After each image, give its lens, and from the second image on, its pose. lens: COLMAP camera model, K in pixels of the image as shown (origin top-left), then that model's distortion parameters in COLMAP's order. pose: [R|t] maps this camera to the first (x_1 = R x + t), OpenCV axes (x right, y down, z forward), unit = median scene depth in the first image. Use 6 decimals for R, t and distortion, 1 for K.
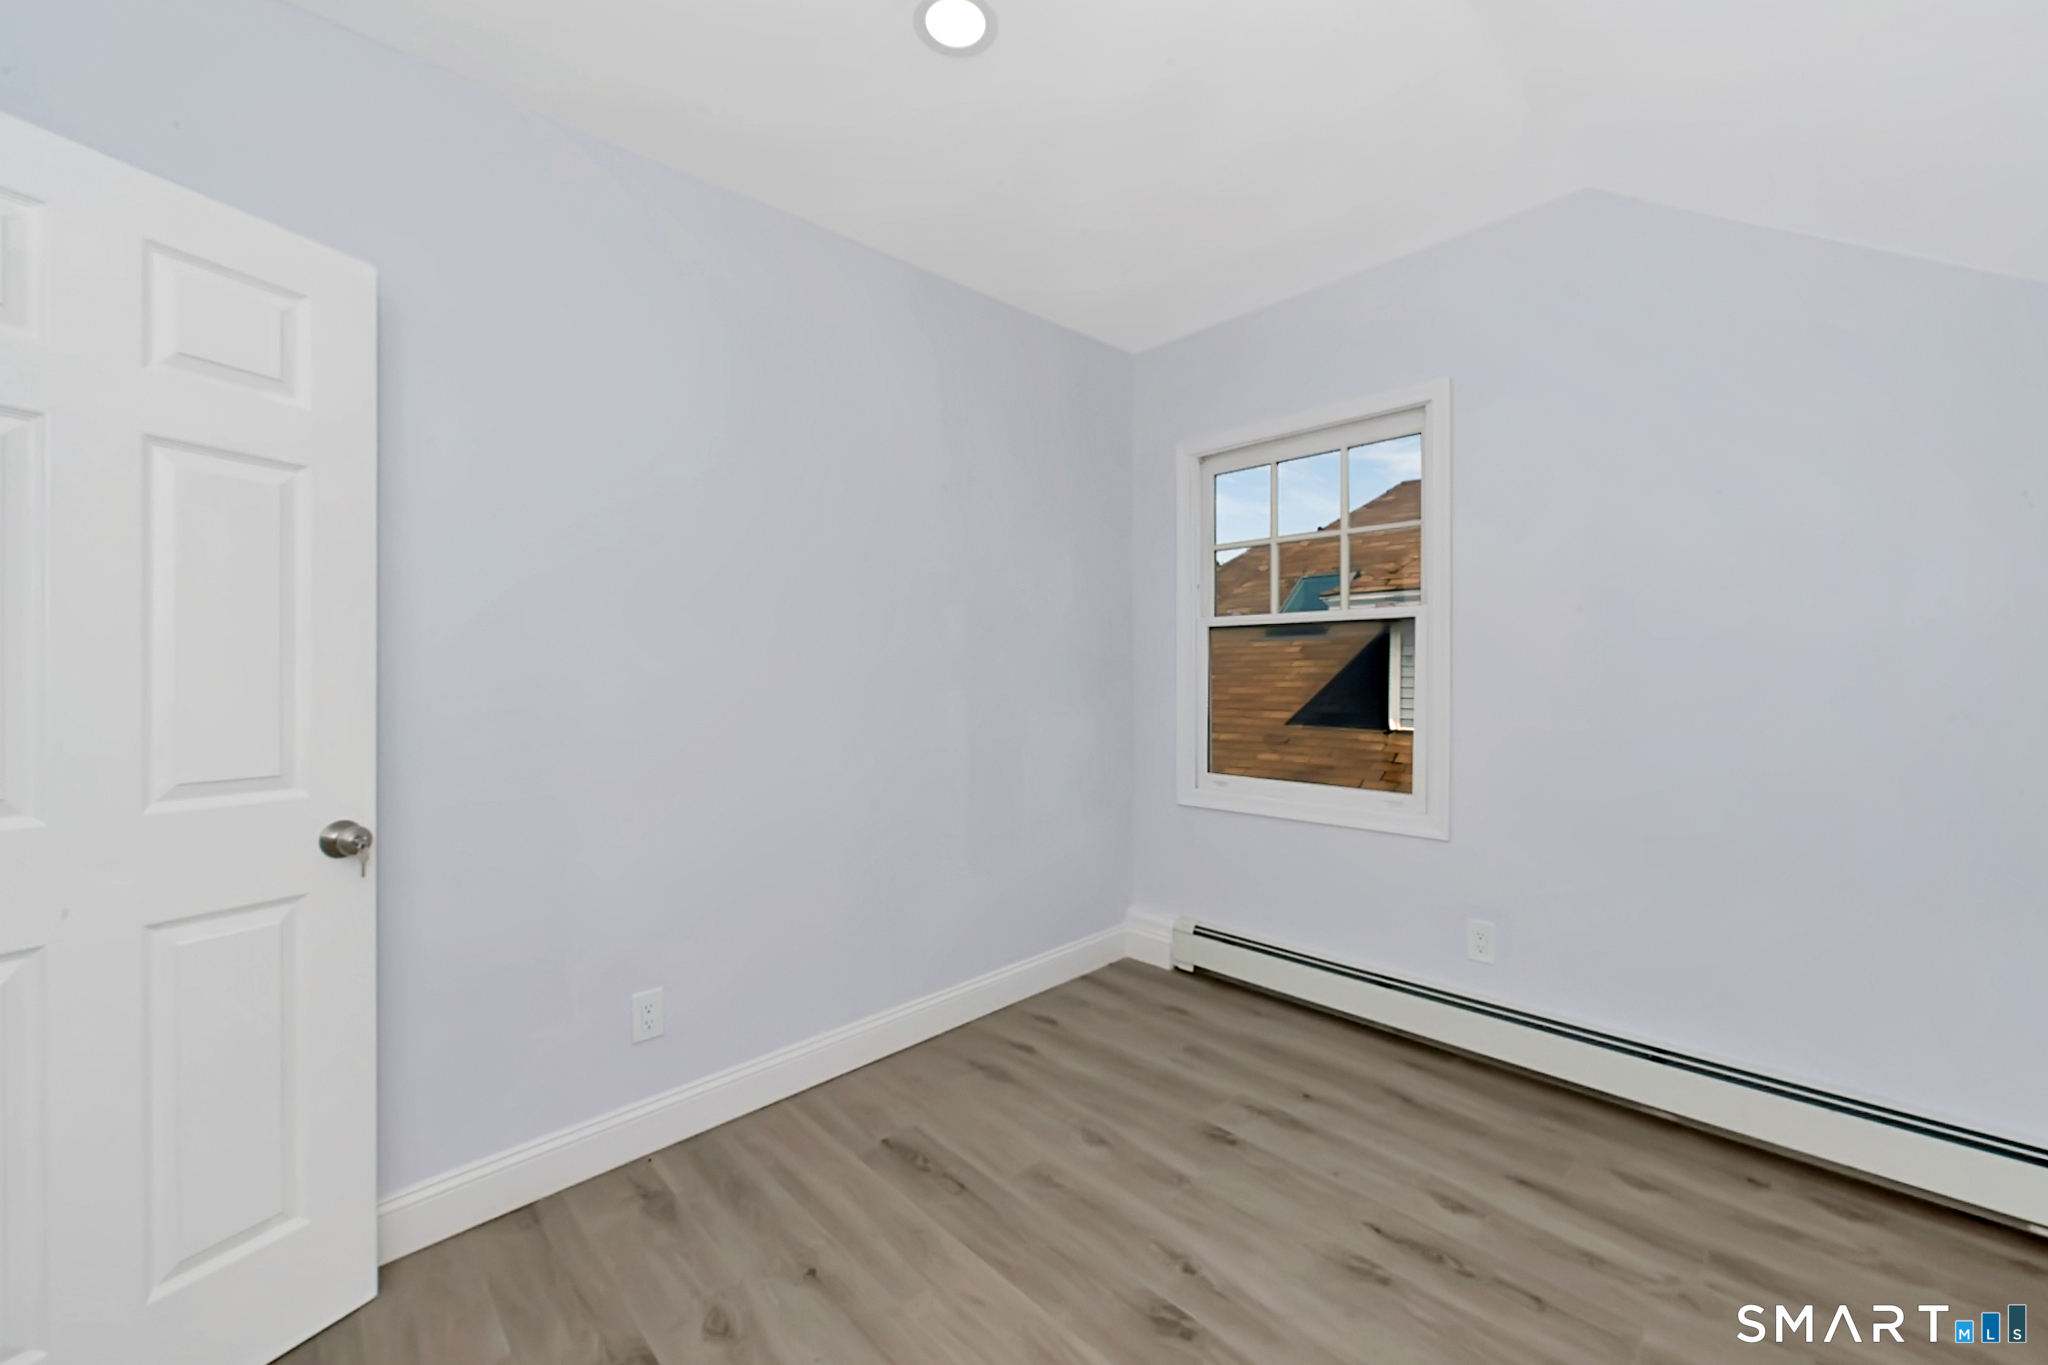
lens RADIAL K [[809.7, 0, 1040.7], [0, 809.7, 683.0], [0, 0, 1]] dist [0.000619, -0.000646]
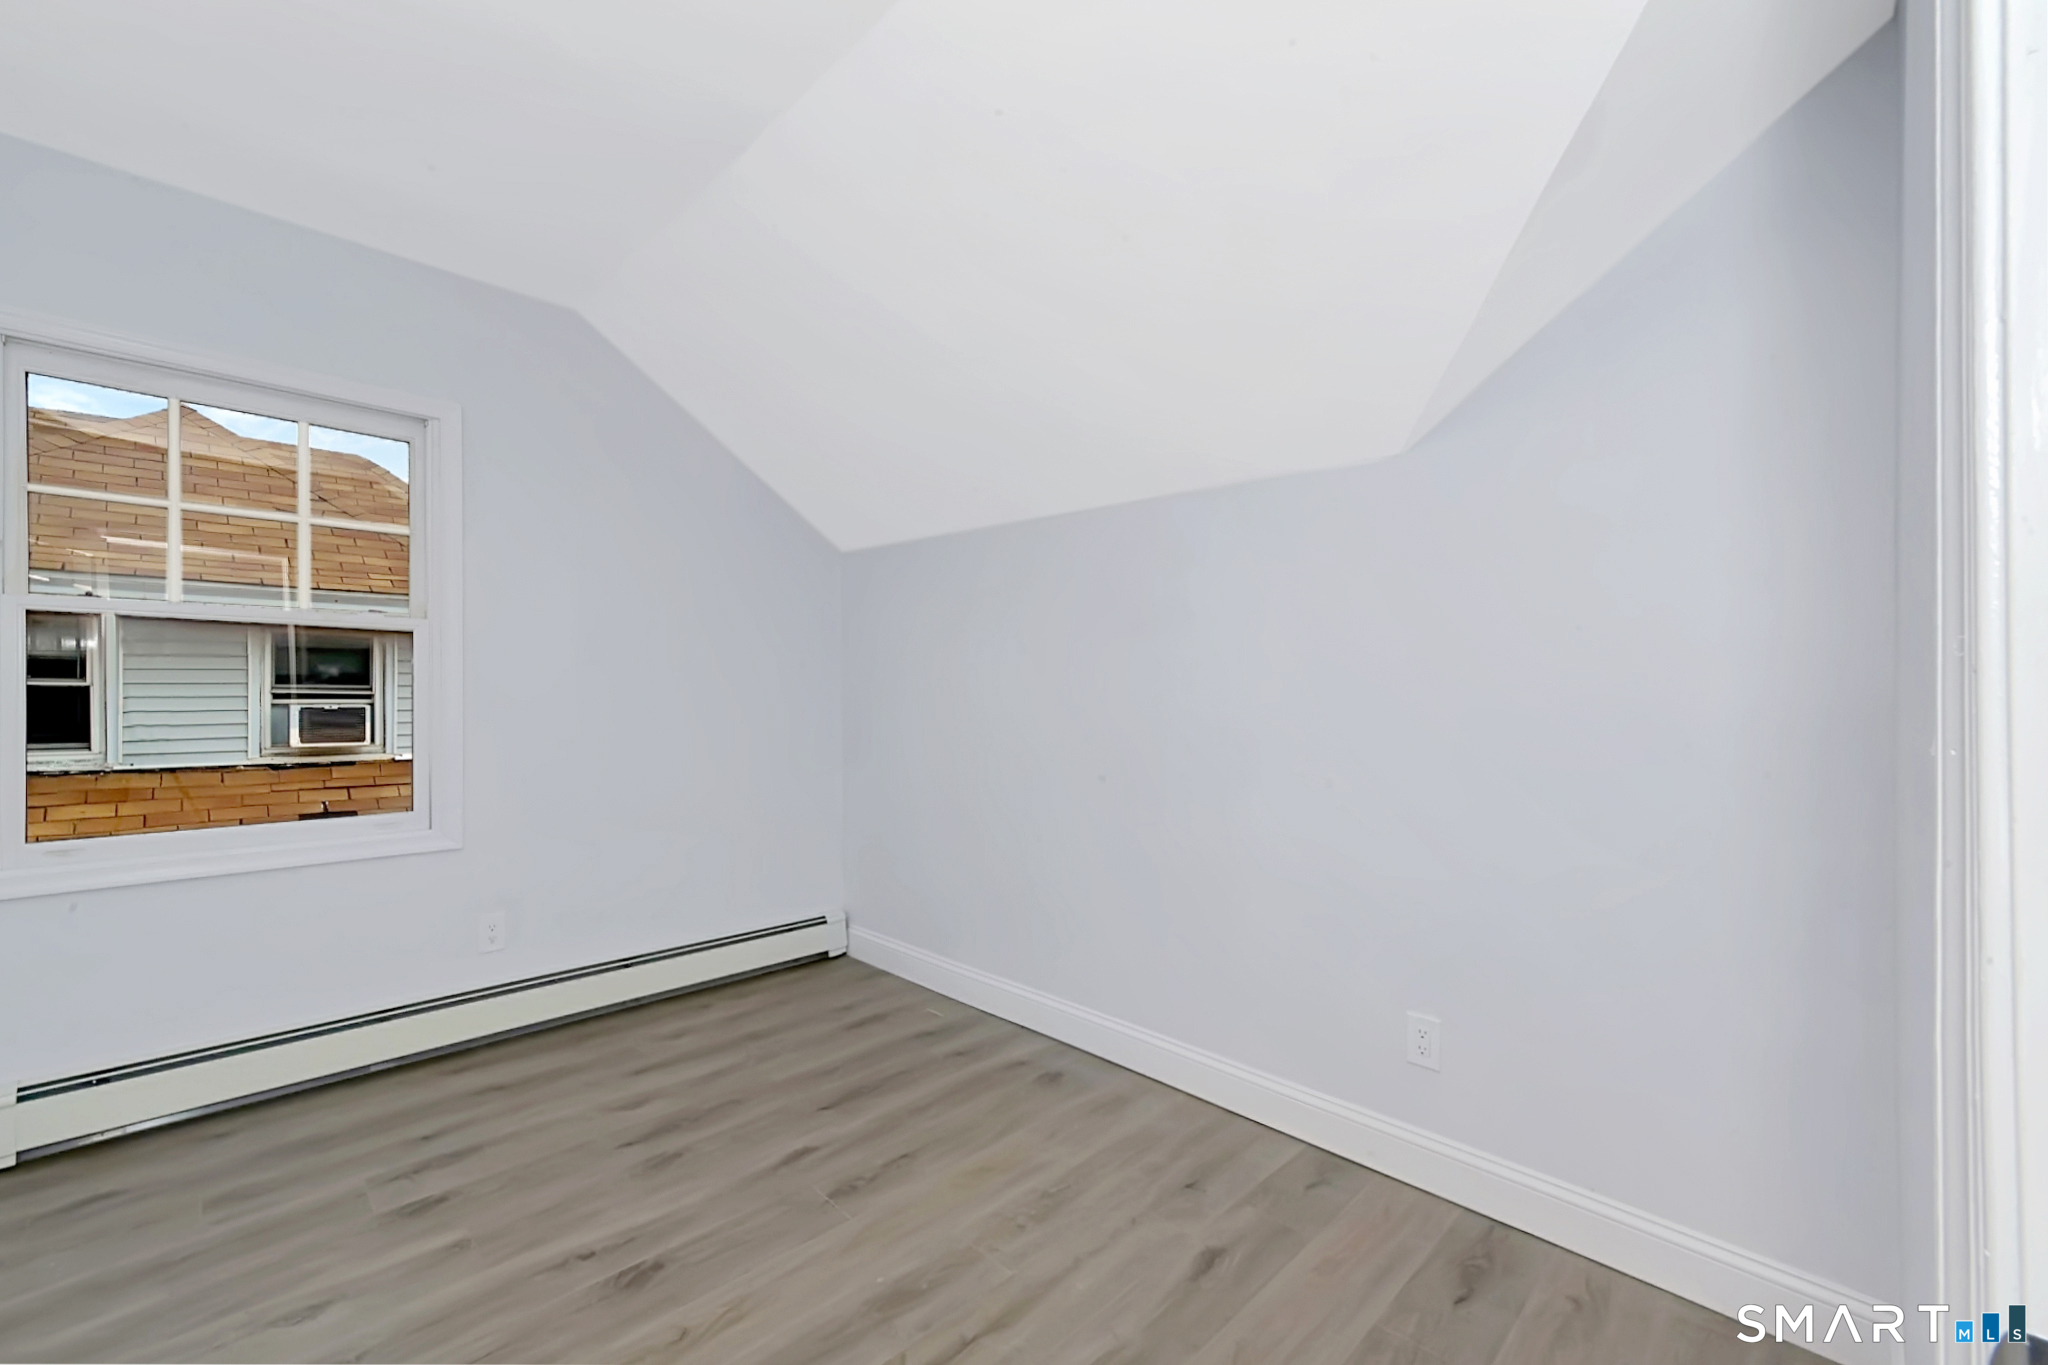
lens RADIAL K [[809.7, 0, 1027.1], [0, 809.7, 690.5], [0, 0, 1]] dist [0.000619, -0.000646]
pose [[-0.027120, 0.016593, 0.999494, -0.688553], [0.010642, 0.999810, -0.016310, 0.019401], [-0.999576, 0.010194, -0.027291, 0.360258]]
